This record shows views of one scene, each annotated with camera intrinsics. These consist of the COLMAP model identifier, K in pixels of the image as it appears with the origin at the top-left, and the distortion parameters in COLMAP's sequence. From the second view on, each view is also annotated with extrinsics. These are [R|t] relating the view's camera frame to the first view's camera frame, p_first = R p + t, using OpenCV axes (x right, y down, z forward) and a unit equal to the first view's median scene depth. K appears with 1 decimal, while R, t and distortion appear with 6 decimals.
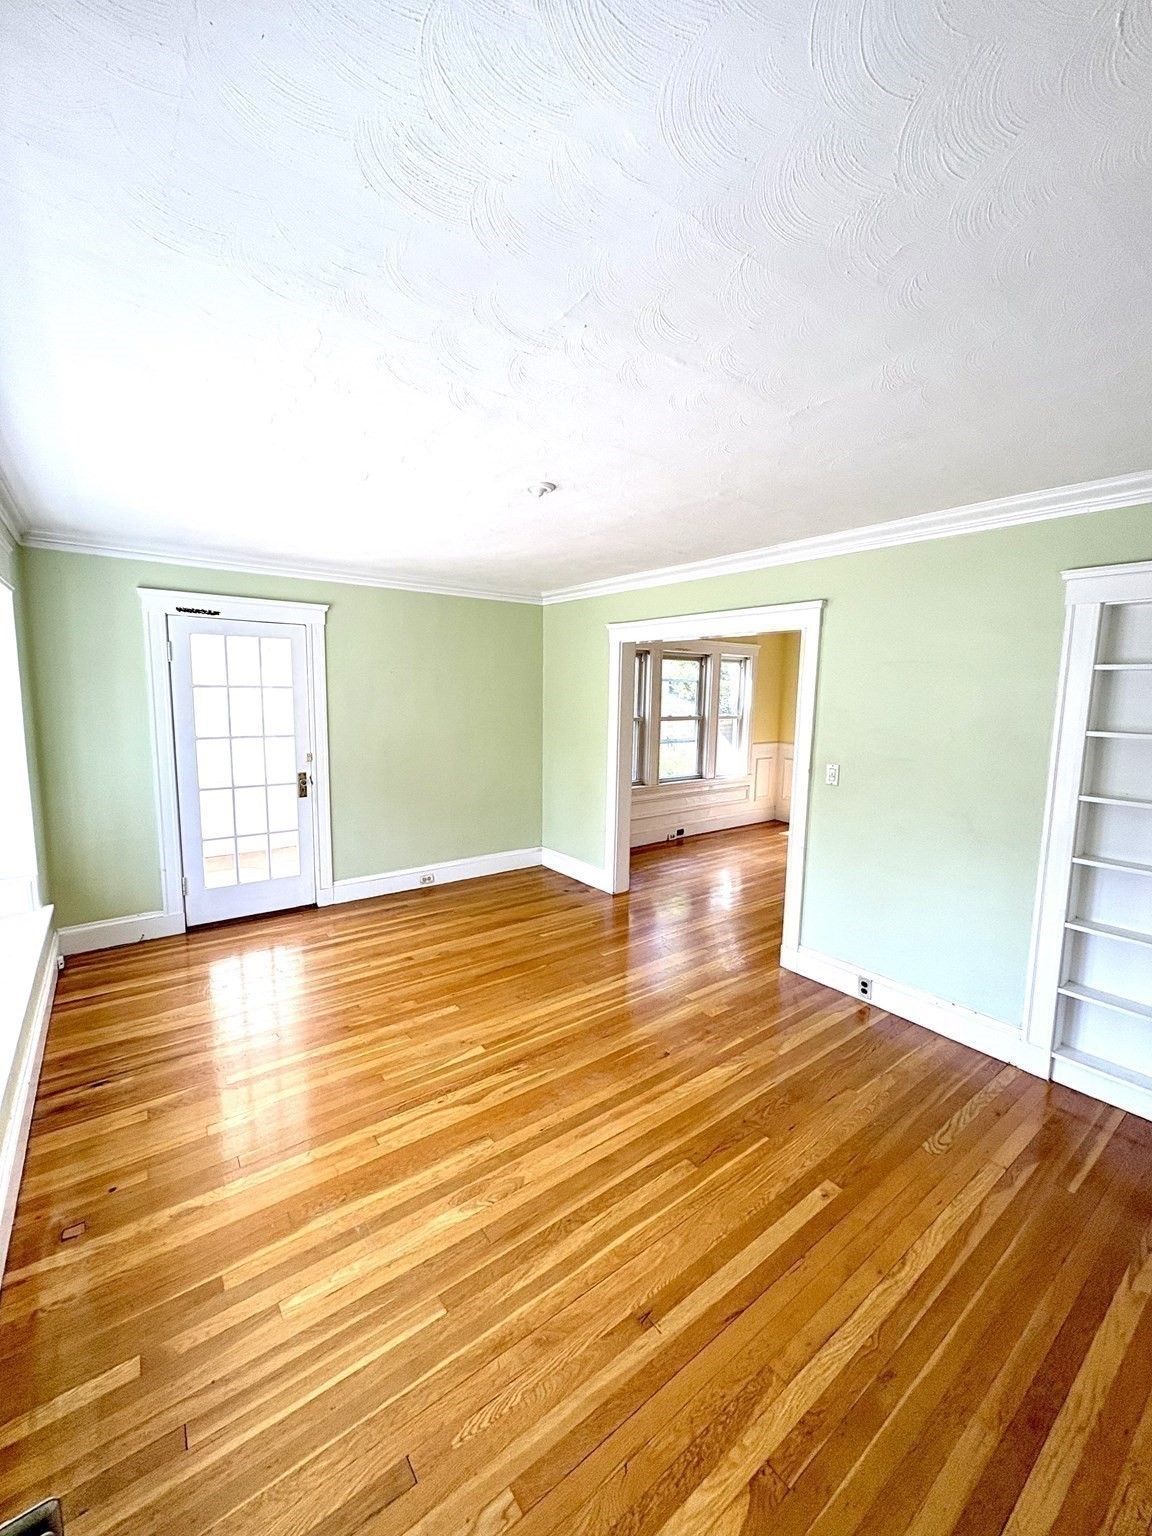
lens RADIAL K [[611.4, 0, 582.4], [0, 611.4, 771.2], [0, 0, 1]] dist [-0.001413, 0.000416]
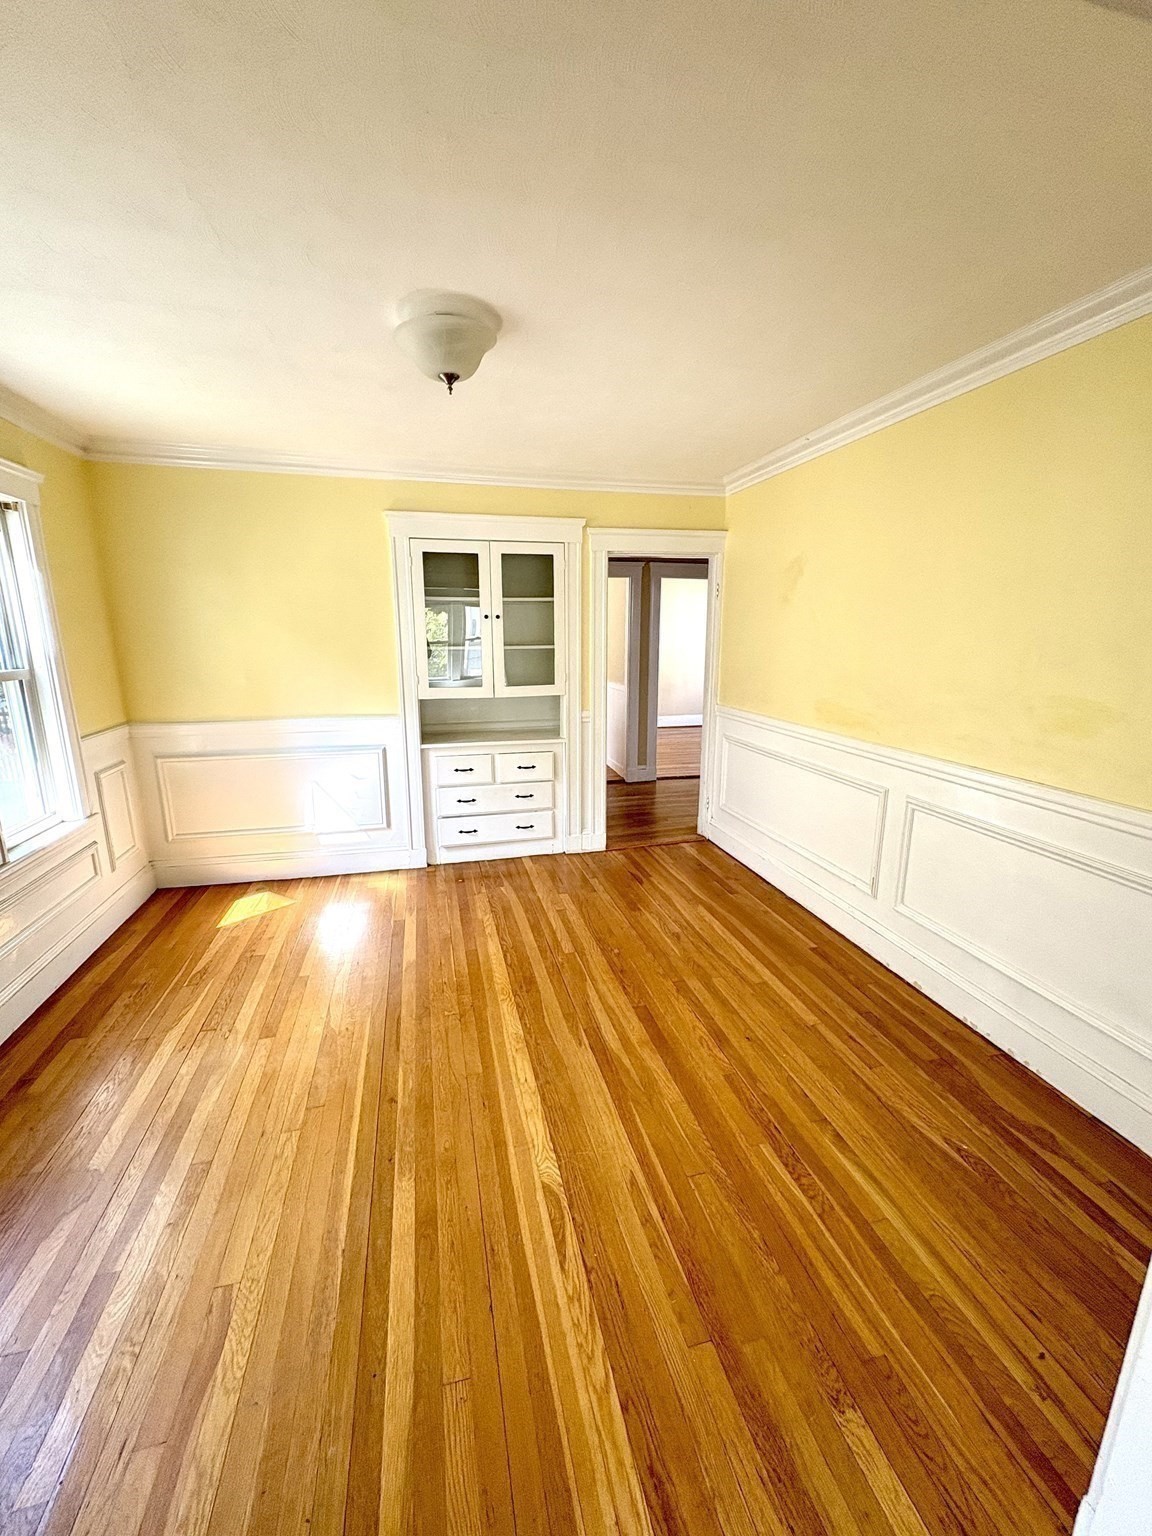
lens RADIAL K [[611.4, 0, 576.2], [0, 611.4, 763.7], [0, 0, 1]] dist [-0.001413, 0.000416]
pose [[0.391380, -0.218061, 0.894020, 0.076855], [0.132244, 0.974762, 0.179862, -0.088617], [-0.910677, 0.047835, 0.410339, 0.843972]]
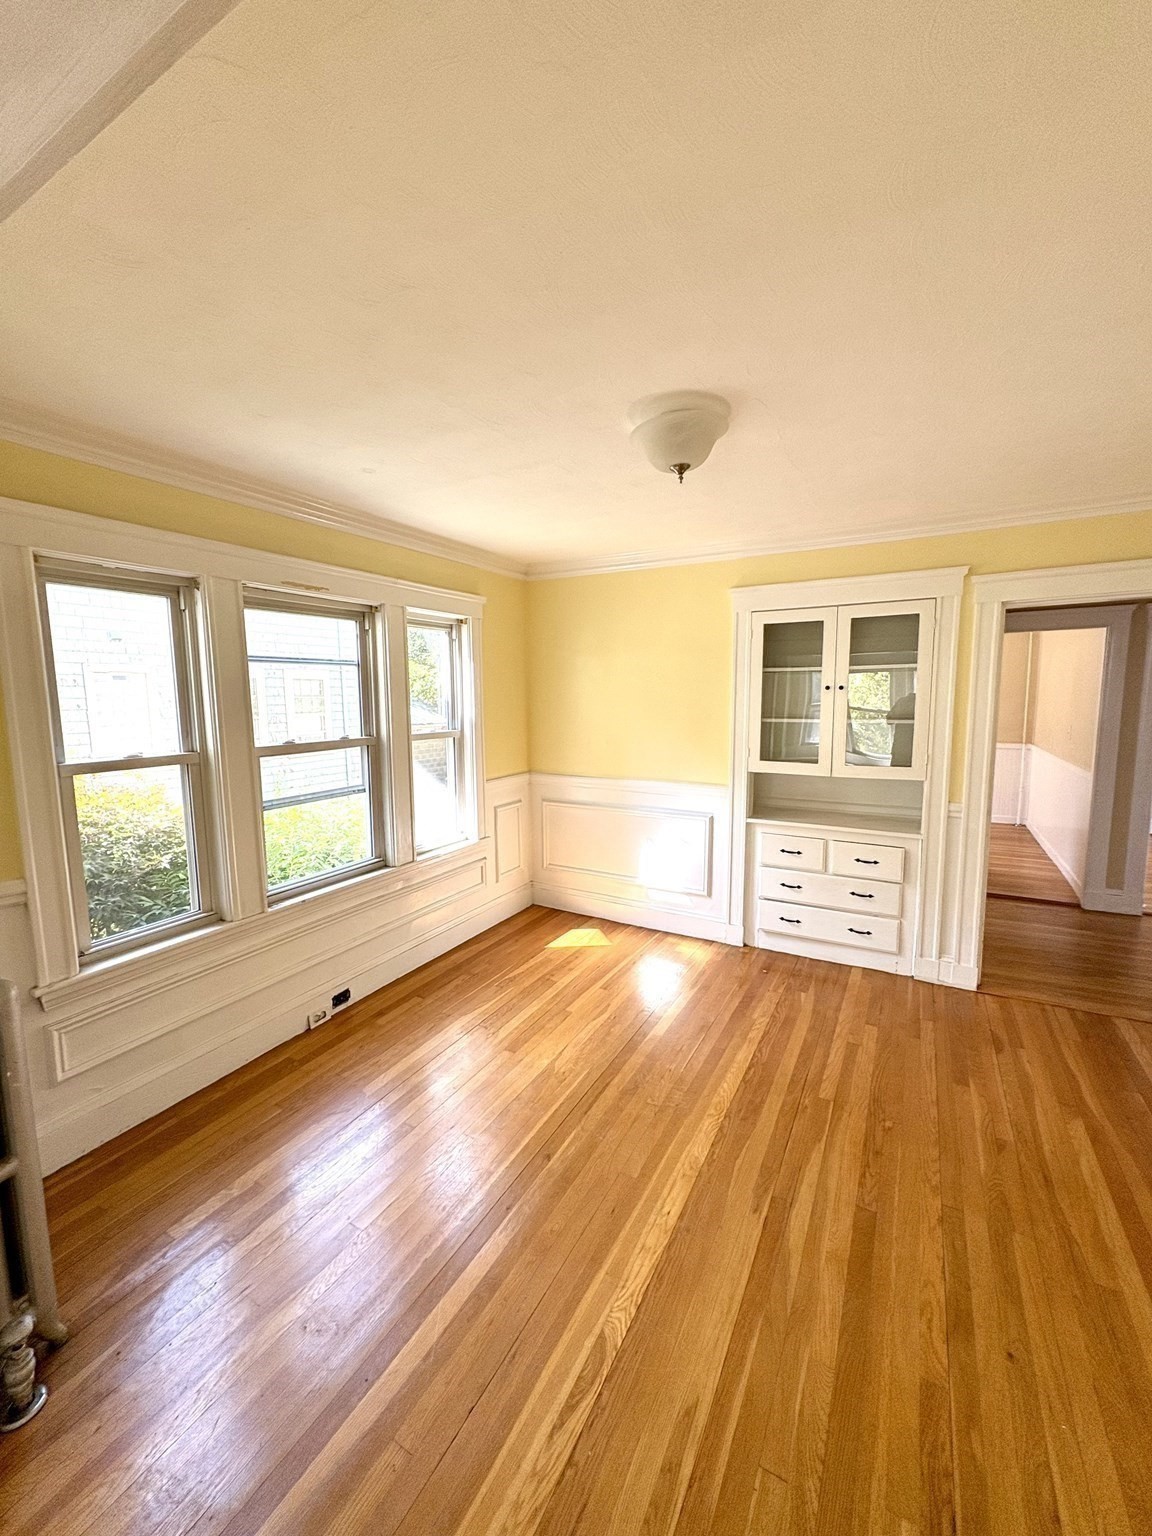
lens RADIAL K [[611.4, 0, 578.8], [0, 611.4, 763.2], [0, 0, 1]] dist [-0.001413, 0.000416]
pose [[0.916876, -0.072801, 0.392478, 0.221456], [0.080581, 0.996742, -0.003361, -0.080038], [-0.390955, 0.034708, 0.919755, 0.724978]]
